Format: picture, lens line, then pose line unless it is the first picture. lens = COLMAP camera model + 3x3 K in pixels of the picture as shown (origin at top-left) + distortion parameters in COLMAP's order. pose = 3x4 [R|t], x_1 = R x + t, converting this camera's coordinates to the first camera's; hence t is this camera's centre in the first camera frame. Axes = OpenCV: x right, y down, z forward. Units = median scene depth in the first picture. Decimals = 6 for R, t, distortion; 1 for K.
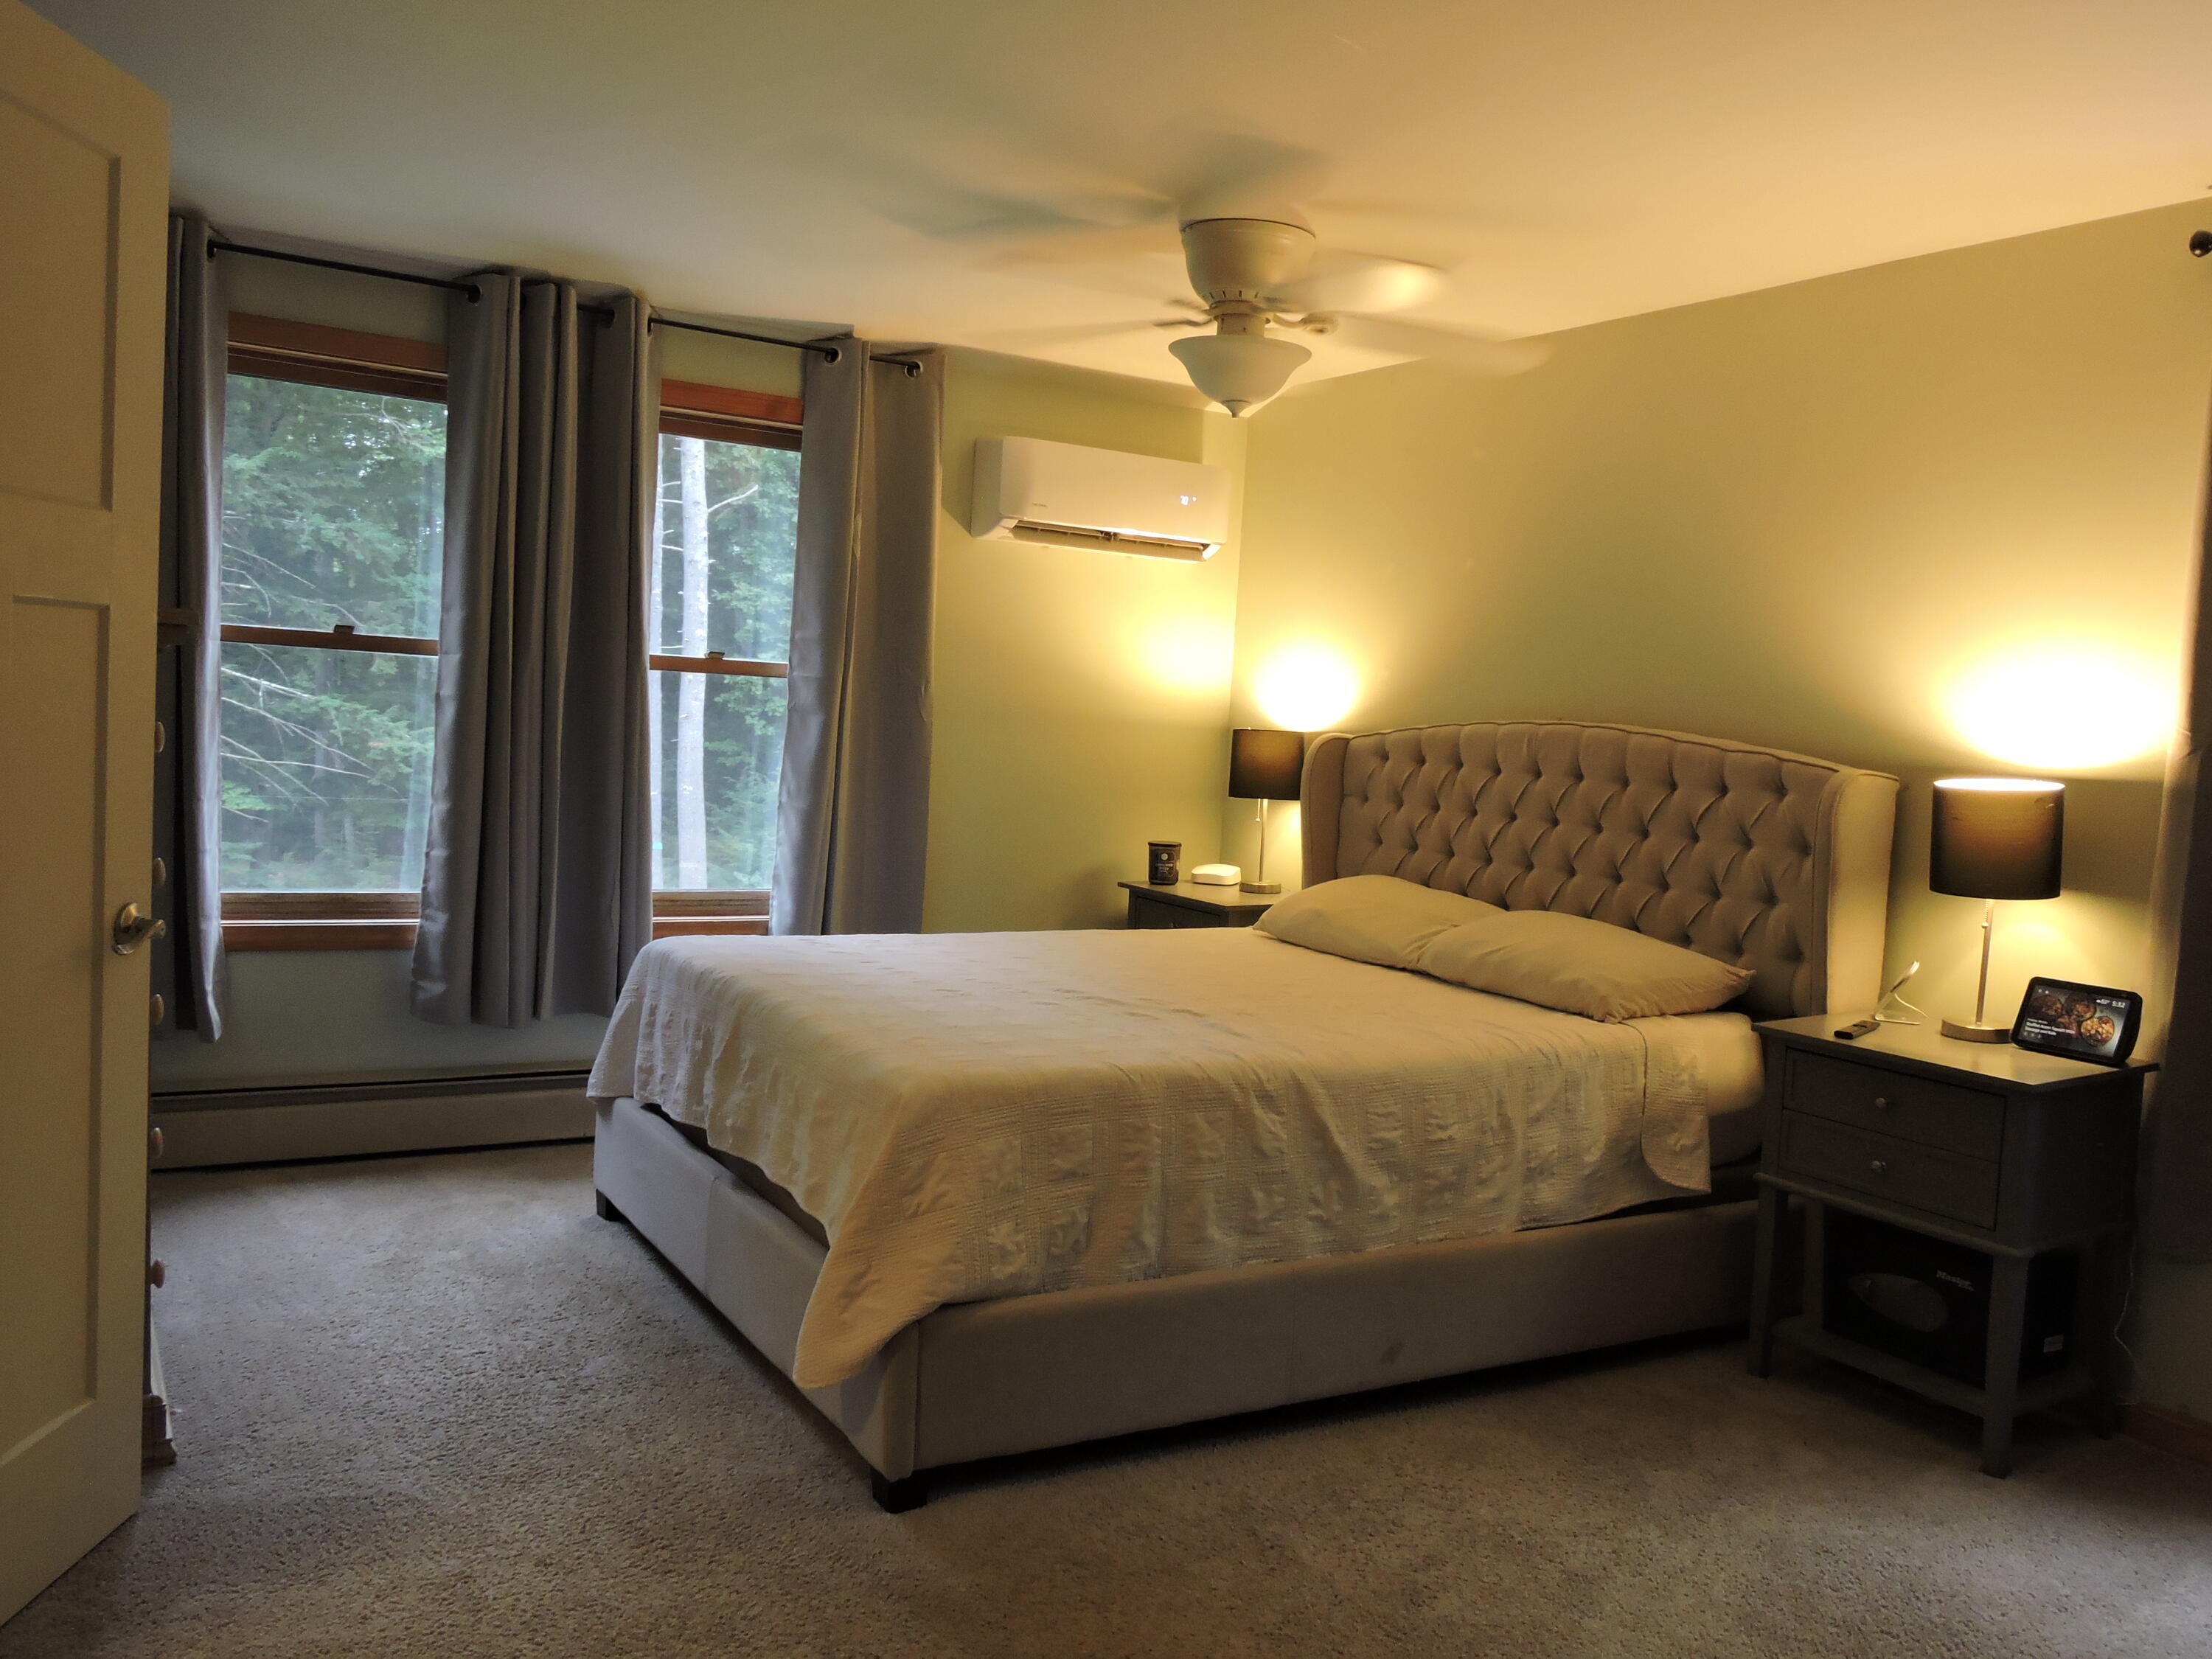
lens RADIAL K [[1730.7, 0, 1106.0], [0, 1730.7, 829.5], [0, 0, 1]] dist [-0.012087, 0.000419]
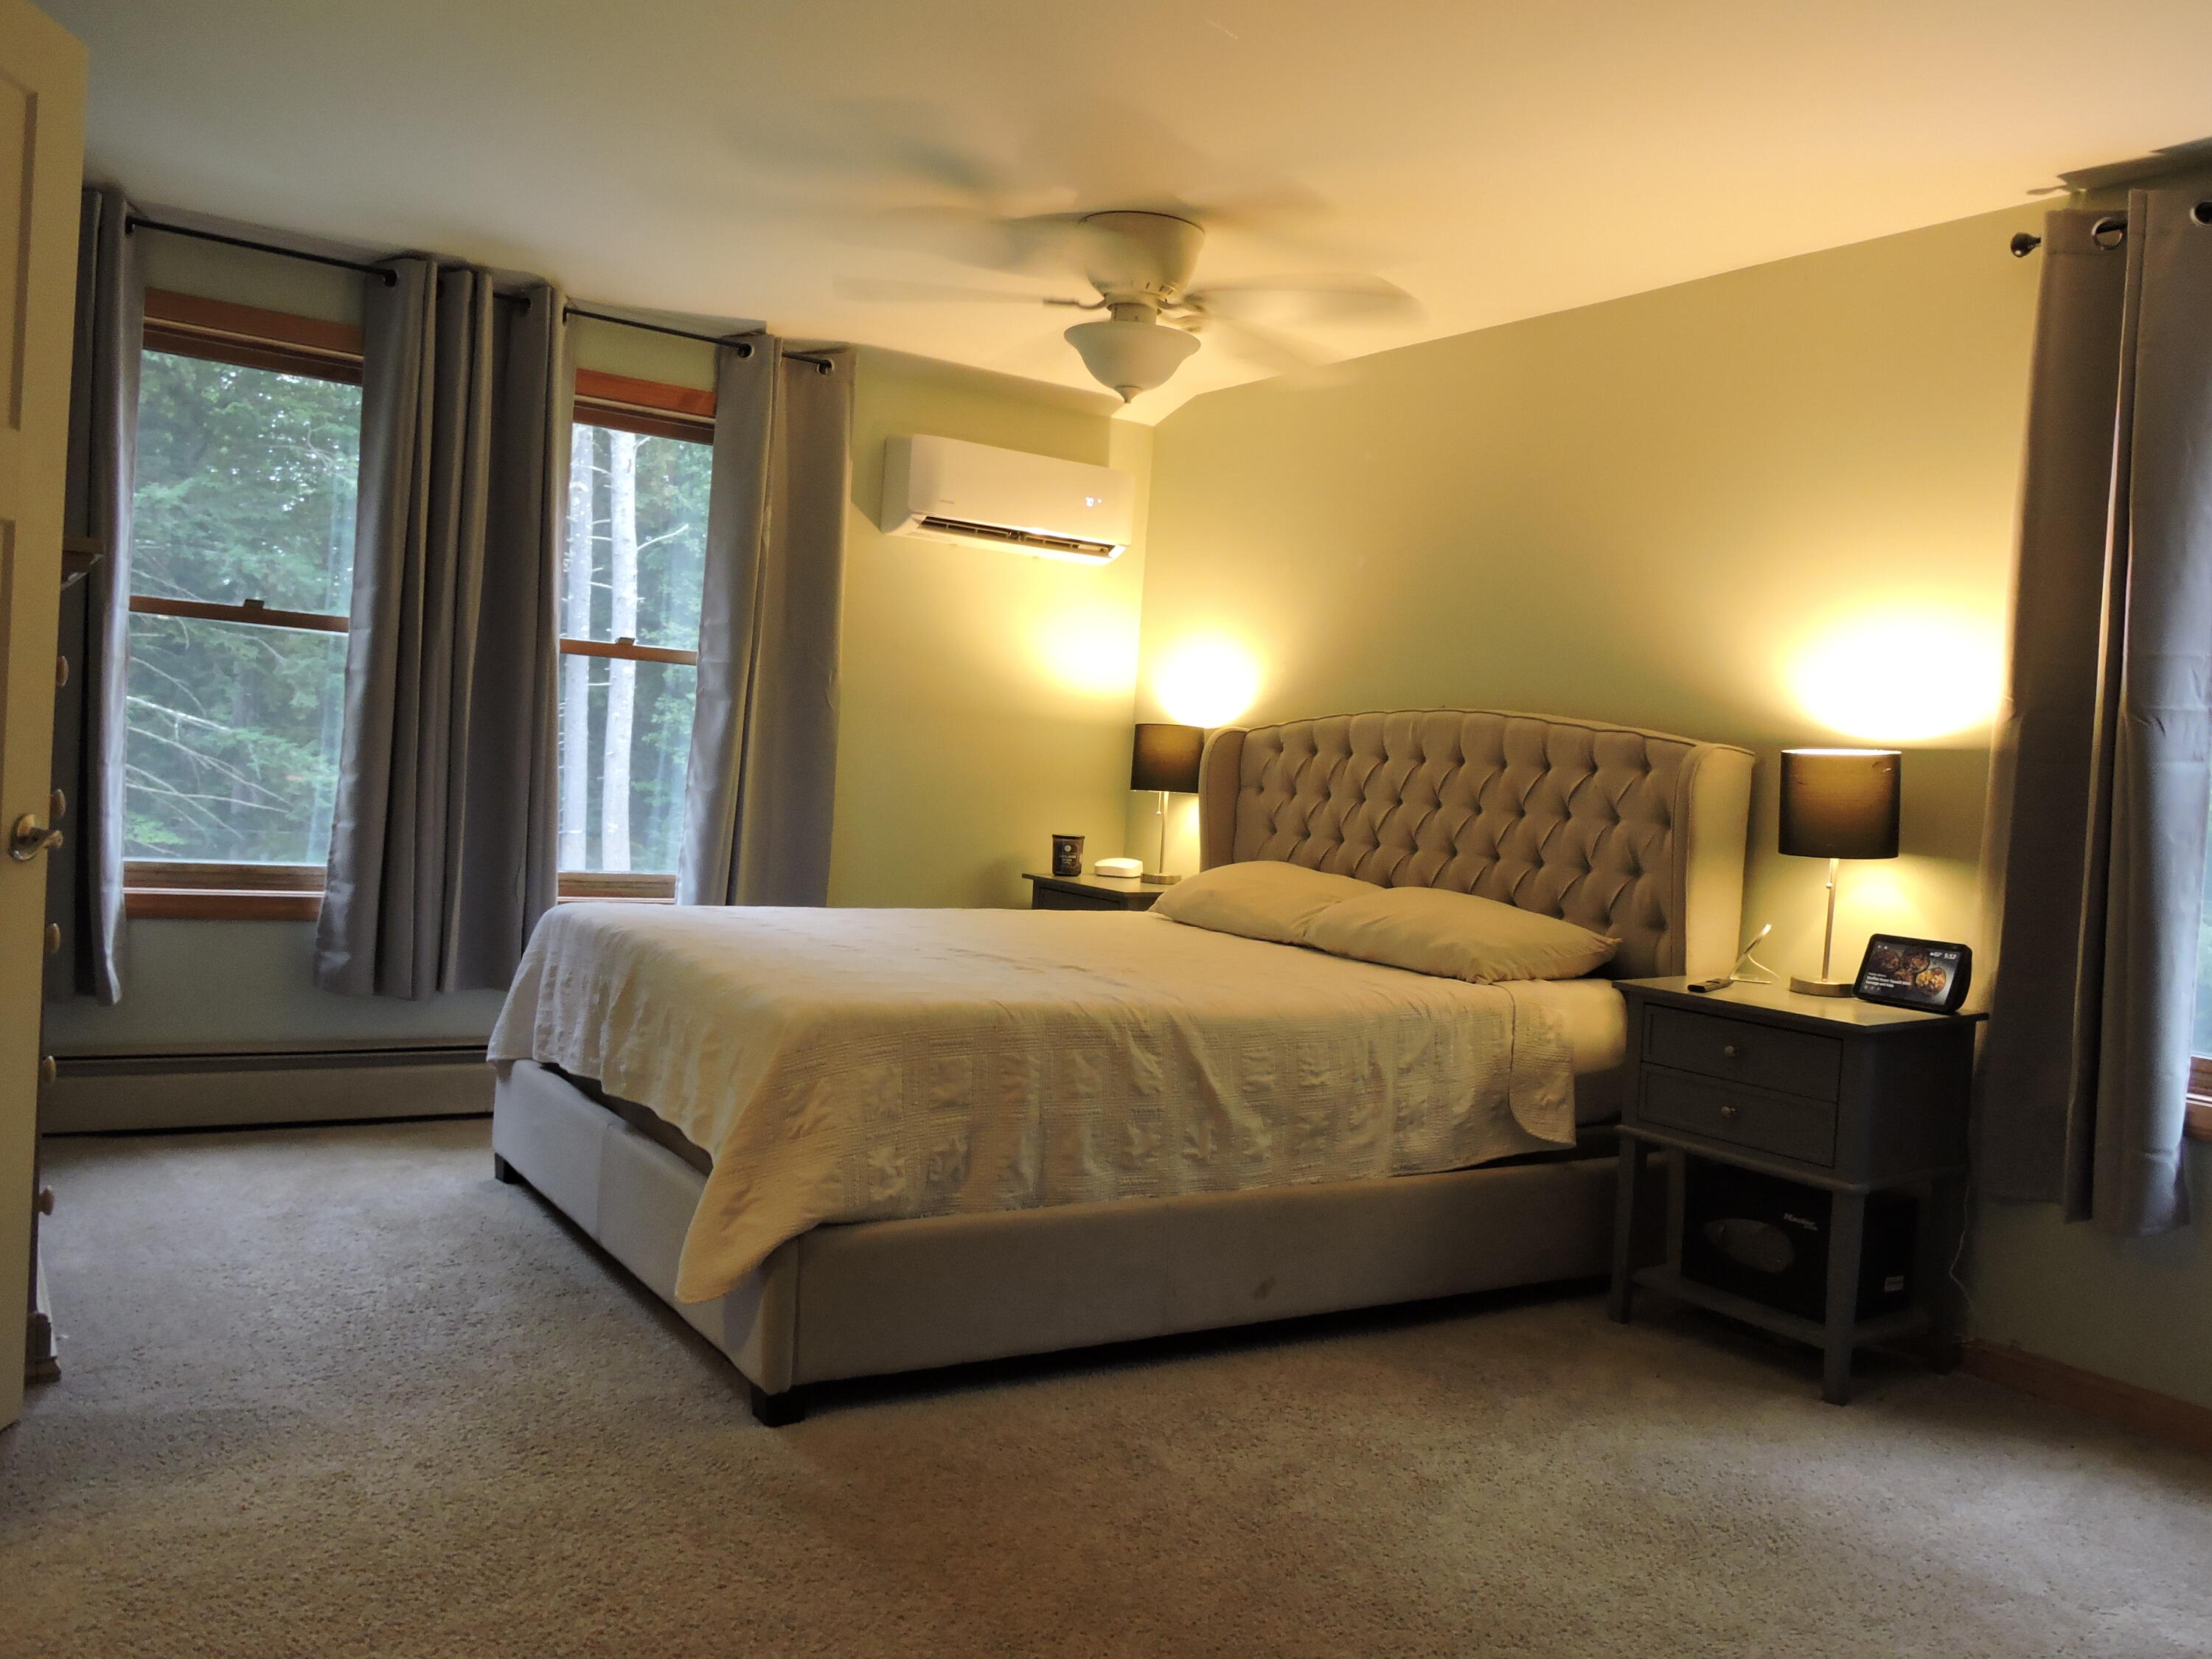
lens RADIAL K [[1730.7, 0, 1106.0], [0, 1730.7, 829.5], [0, 0, 1]] dist [-0.012087, 0.000419]
pose [[0.999176, 0.009371, 0.039497, 0.021226], [-0.008228, 0.999546, -0.029001, 0.045259], [-0.039751, 0.028652, 0.998799, -0.030408]]
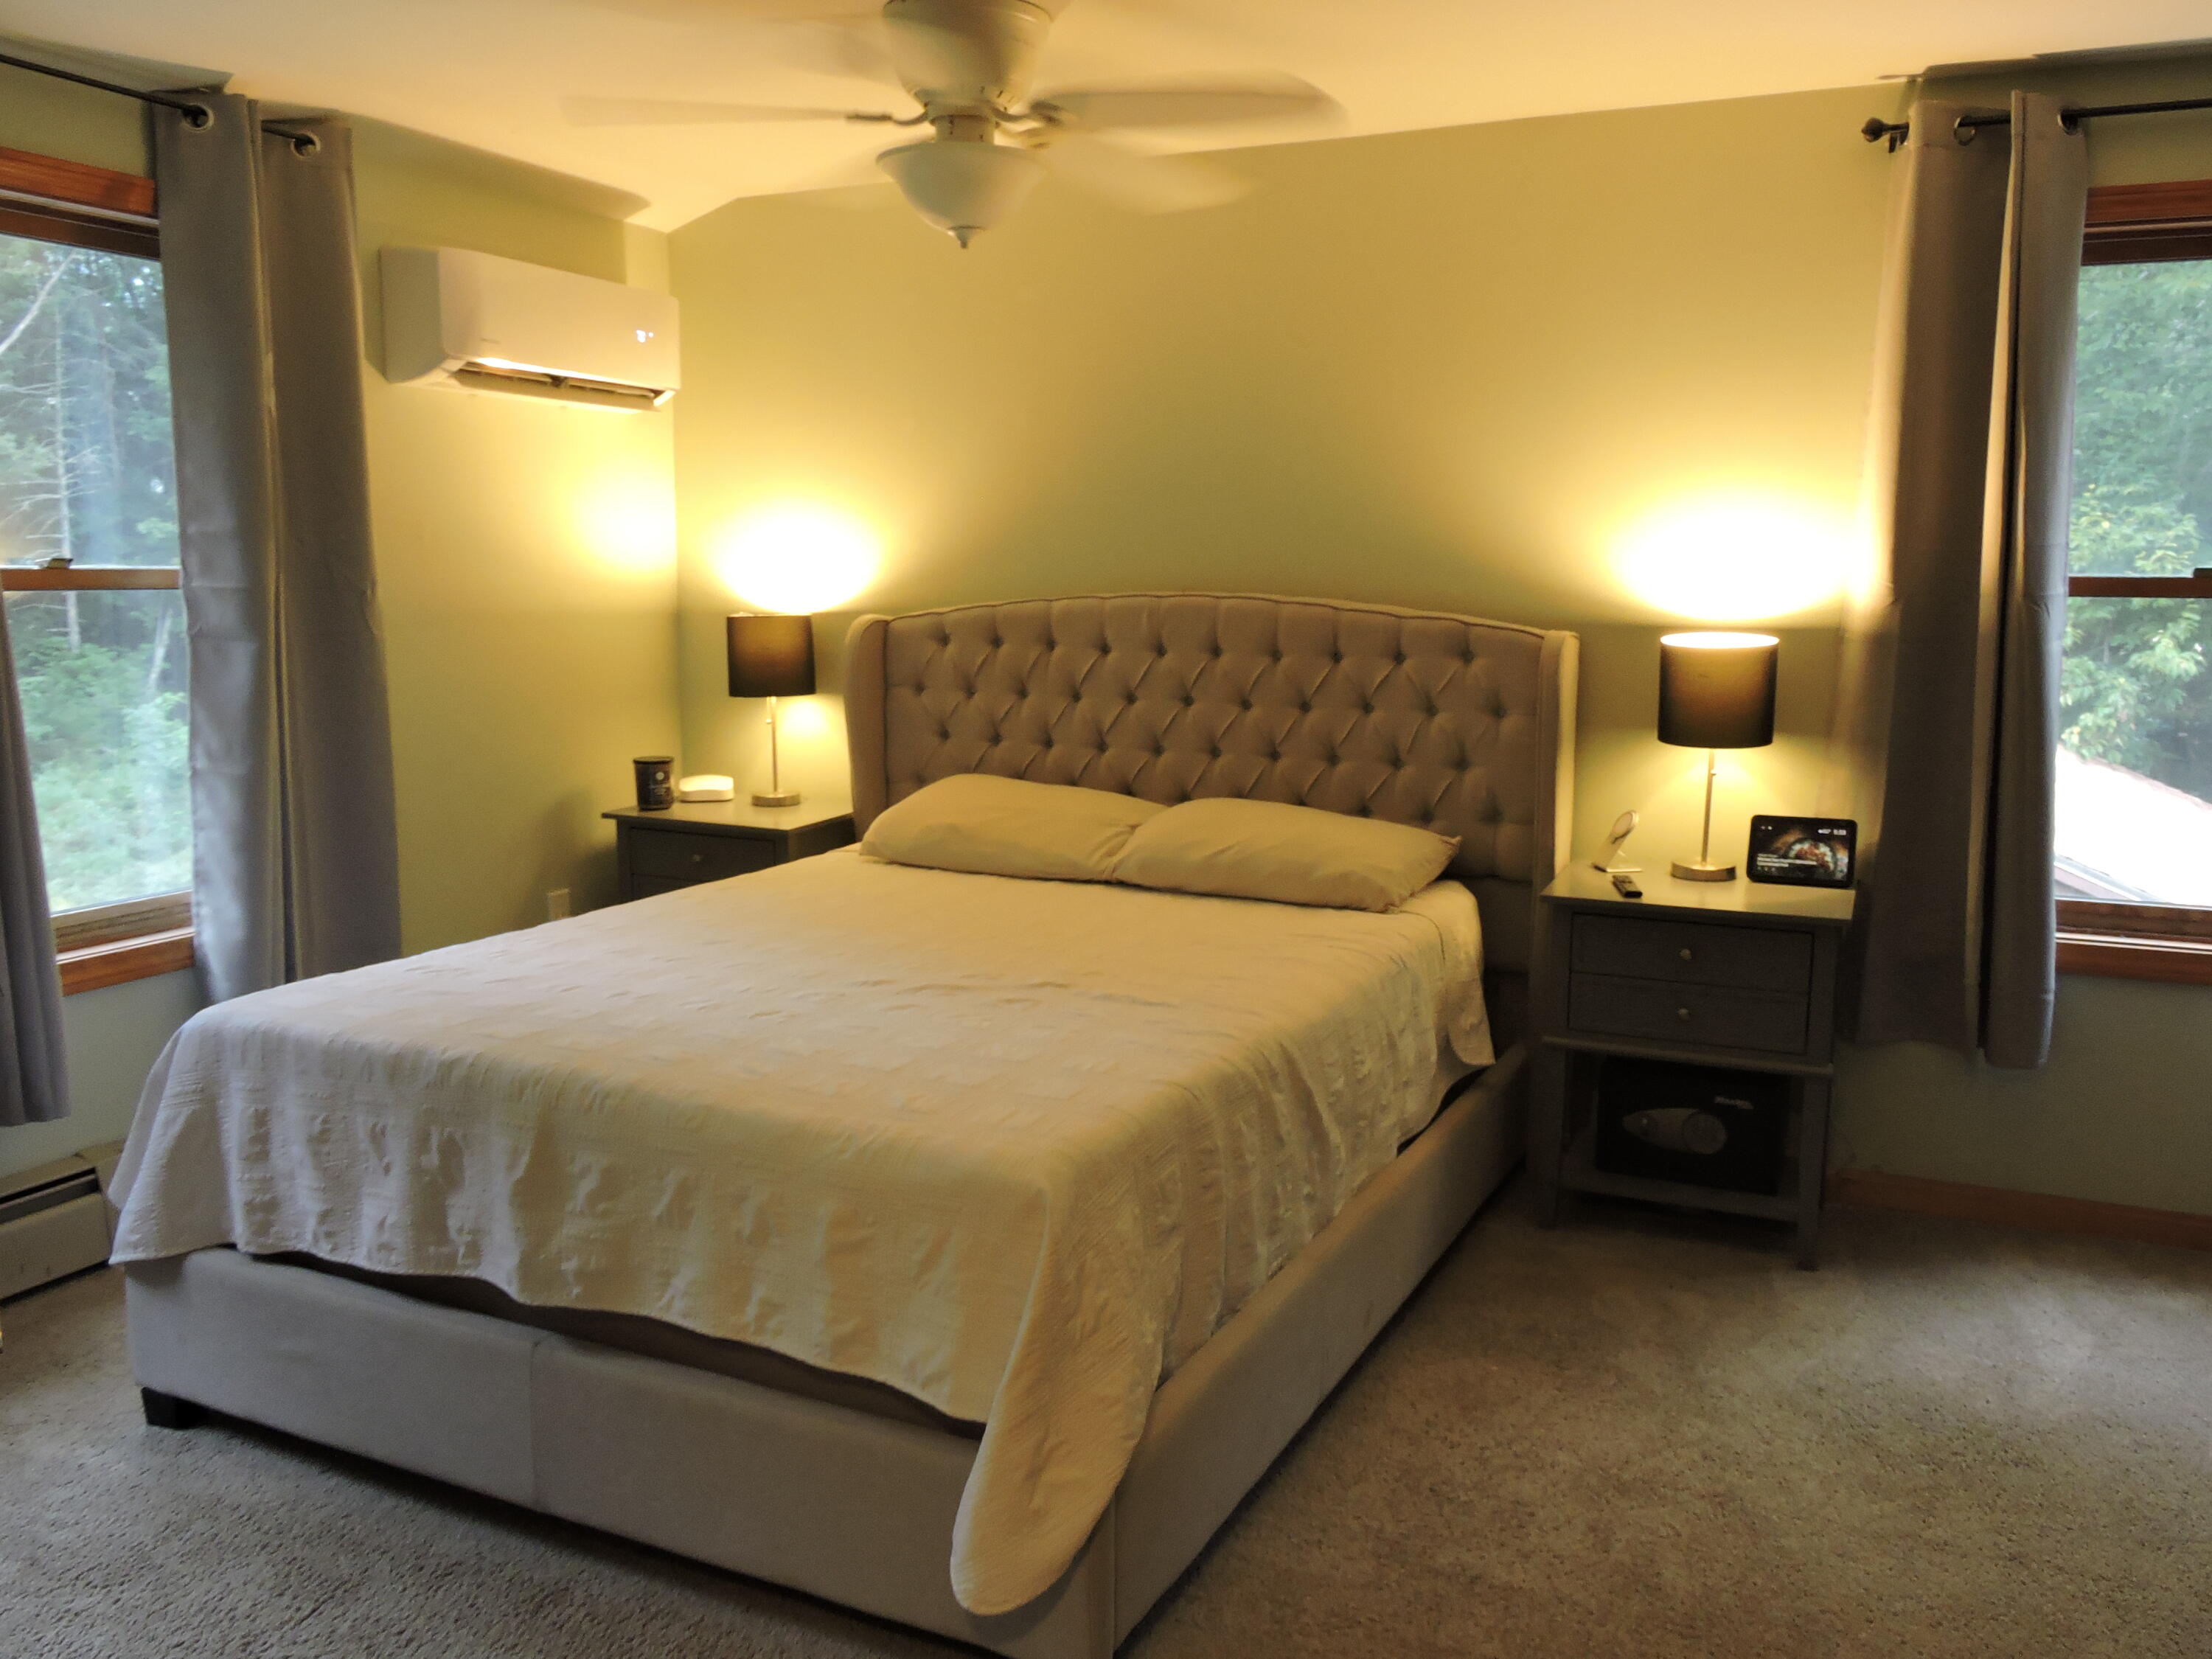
lens RADIAL K [[1730.7, 0, 1106.0], [0, 1730.7, 829.5], [0, 0, 1]] dist [-0.012087, 0.000419]
pose [[0.831103, -0.134482, 0.539613, -0.316749], [0.079434, 0.989078, 0.124153, -0.059410], [-0.550416, -0.060320, 0.832709, 0.254584]]
